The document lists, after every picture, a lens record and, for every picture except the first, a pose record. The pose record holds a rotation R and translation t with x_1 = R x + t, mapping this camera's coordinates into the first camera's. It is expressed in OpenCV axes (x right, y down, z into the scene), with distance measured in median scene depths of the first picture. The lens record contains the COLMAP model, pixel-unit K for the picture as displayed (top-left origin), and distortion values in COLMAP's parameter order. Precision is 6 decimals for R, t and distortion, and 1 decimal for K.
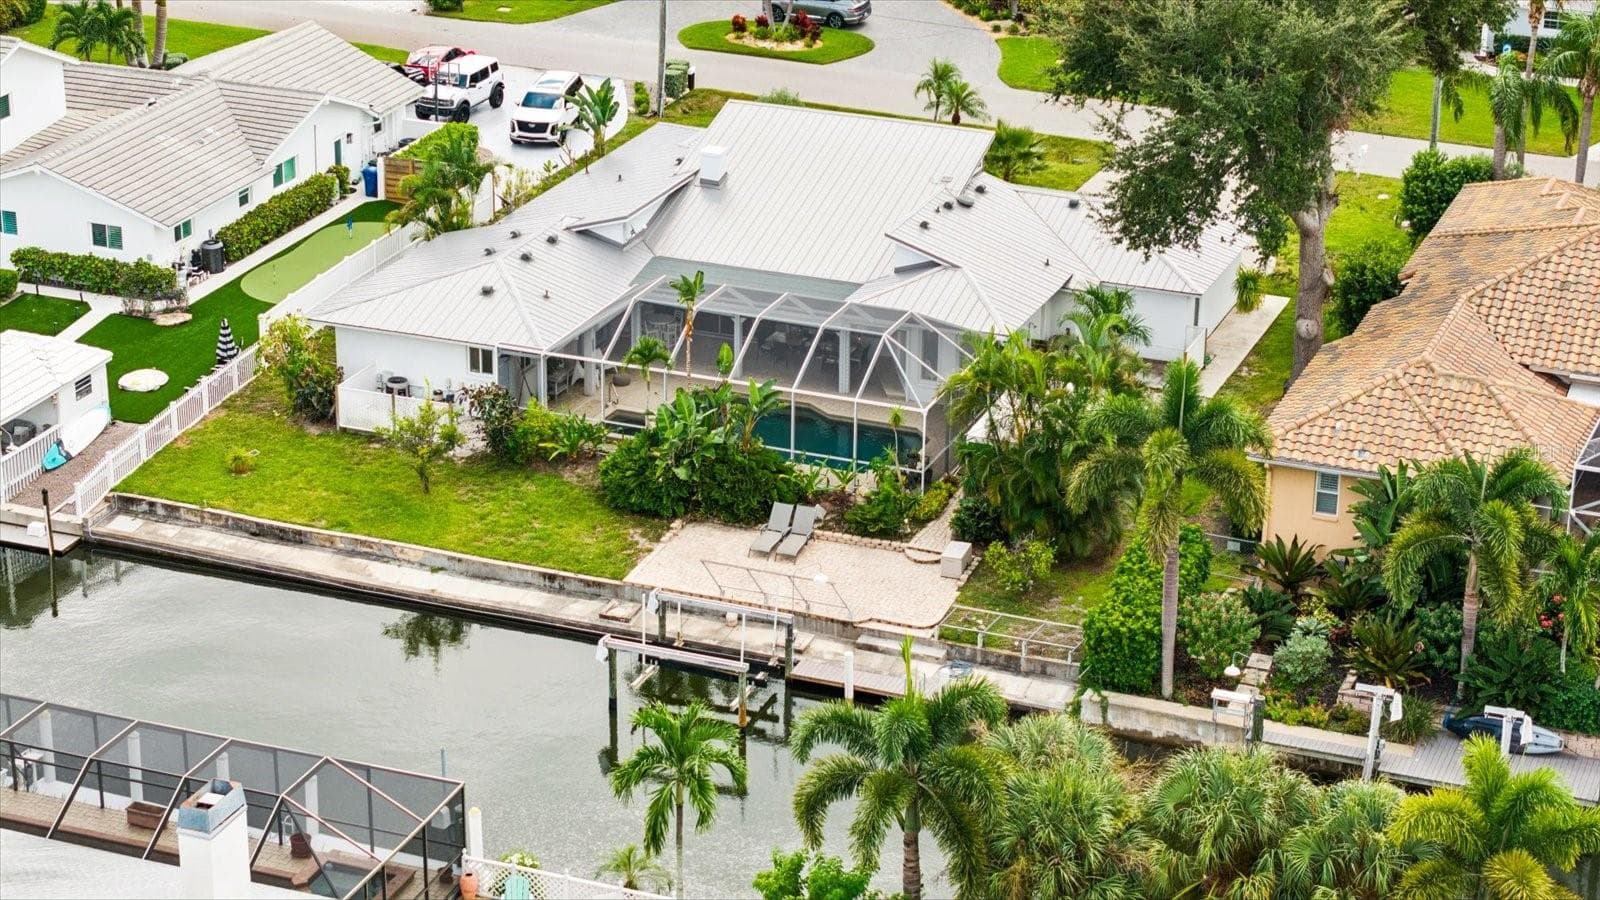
lens RADIAL K [[3366.9, 0, 800.0], [0, 3366.9, 450.0], [0, 0, 1]] dist [0.013559, 0.177944]
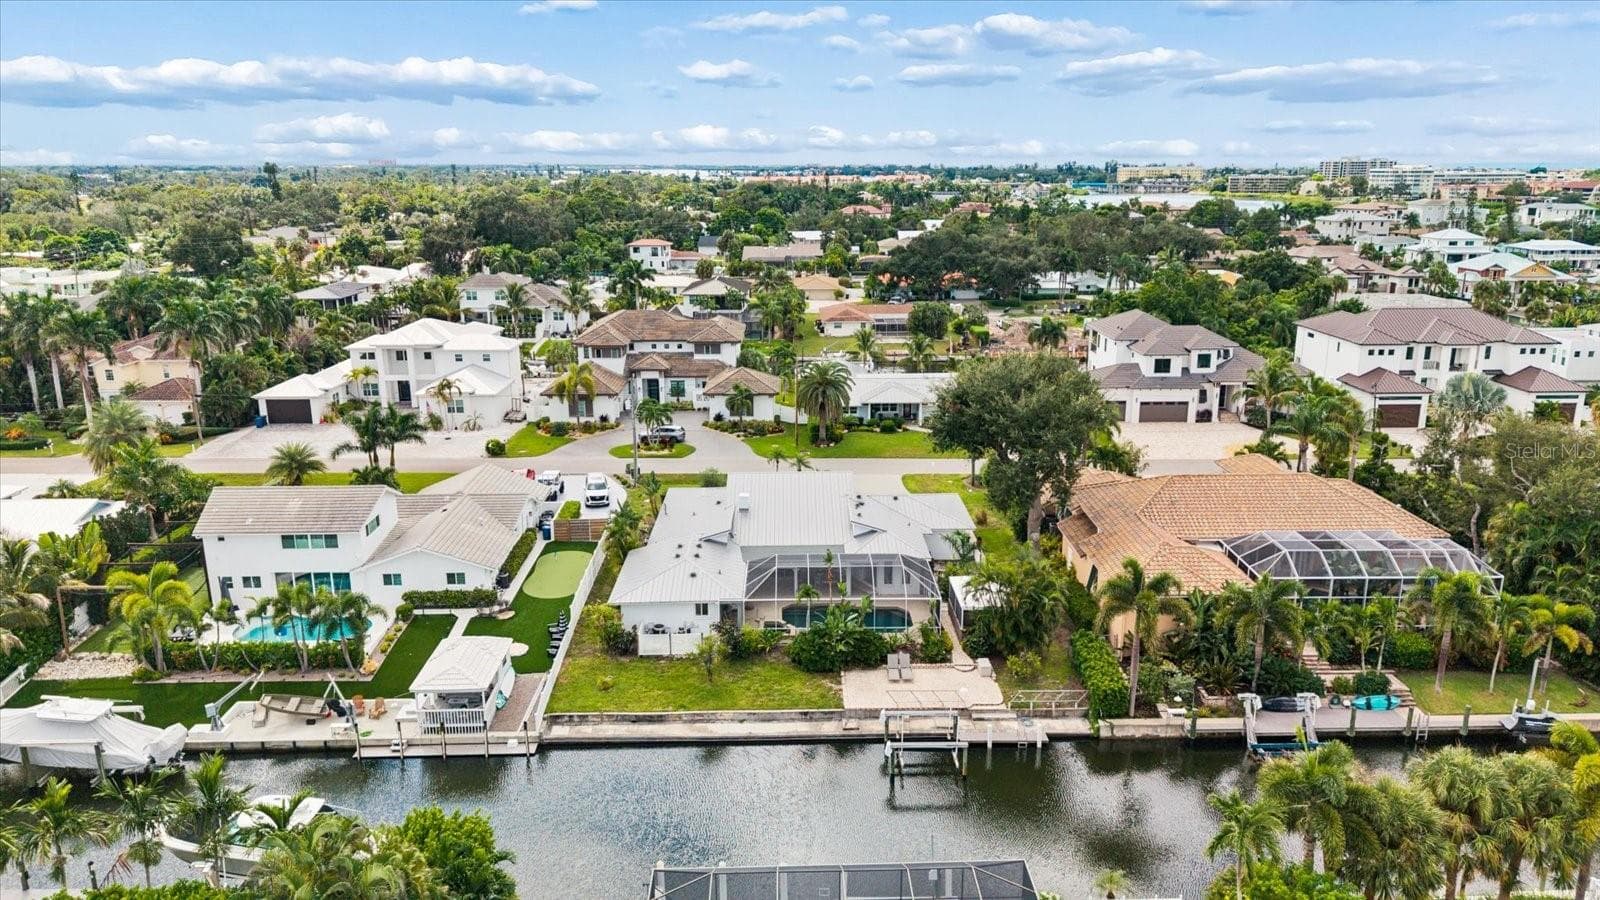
lens RADIAL K [[1113.9, 0, 800.0], [0, 1113.9, 450.0], [0, 0, 1]] dist [0.074595, -0.000587]
pose [[0.918861, -0.111738, 0.378431, -0.284363], [0.156237, 0.983711, -0.088900, -0.052063], [-0.362333, 0.140812, 0.921351, 0.348865]]
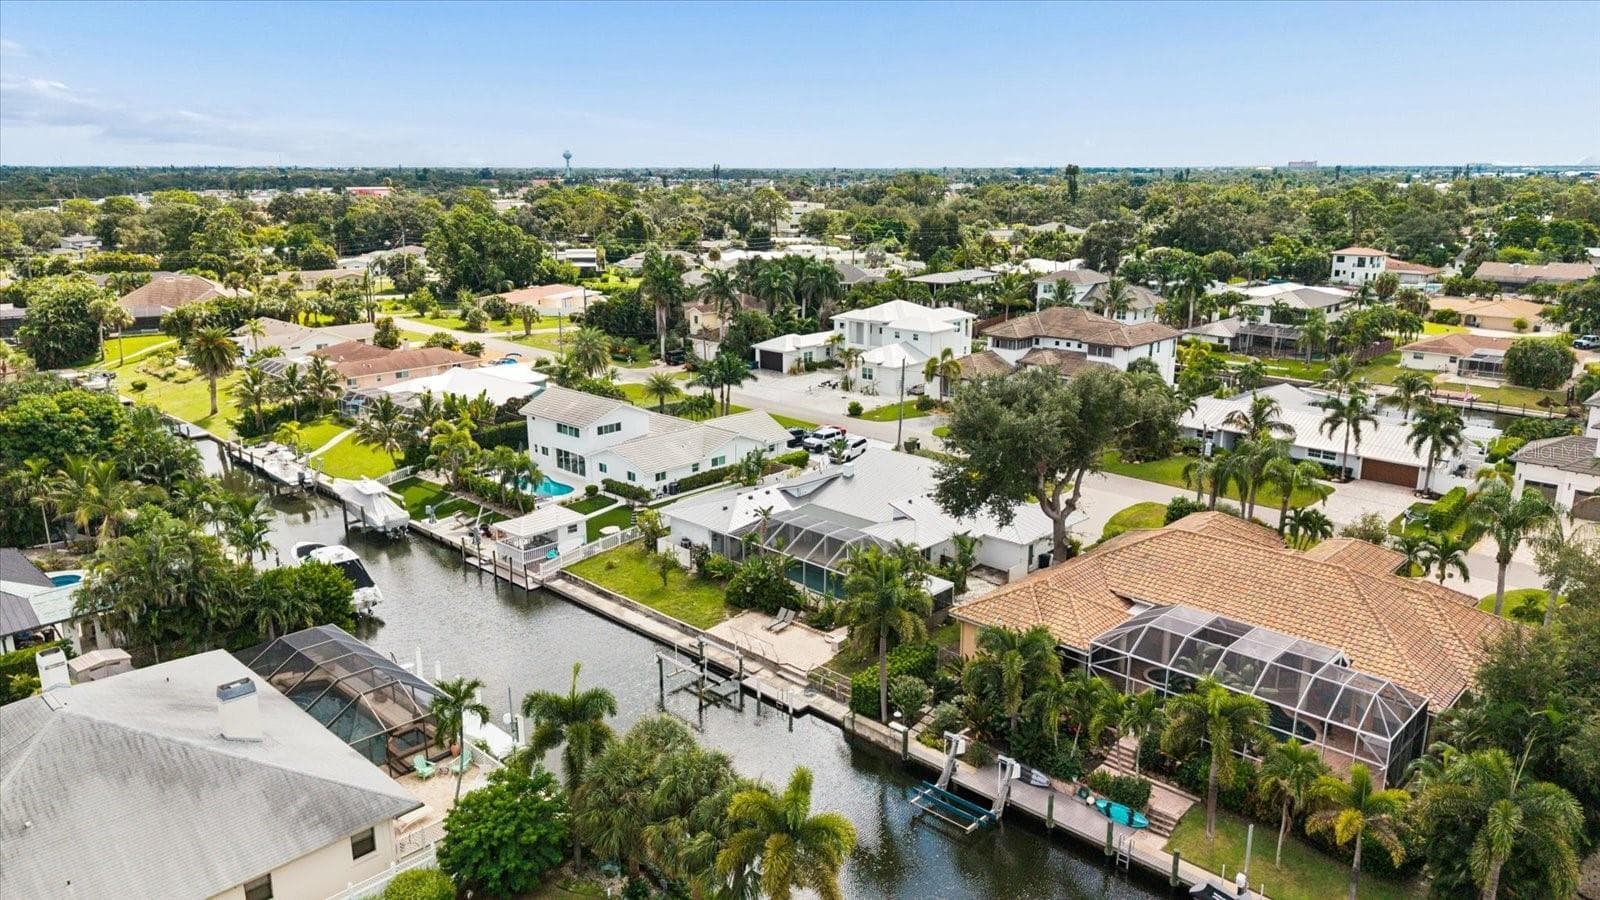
lens RADIAL K [[1109.7, 0, 800.0], [0, 1109.7, 450.0], [0, 0, 1]] dist [0.188478, 0.000147]
pose [[0.920816, 0.082513, -0.381168, 0.268534], [-0.130028, 0.986395, -0.100590, -0.014666], [0.367682, 0.142187, 0.919017, 0.268316]]
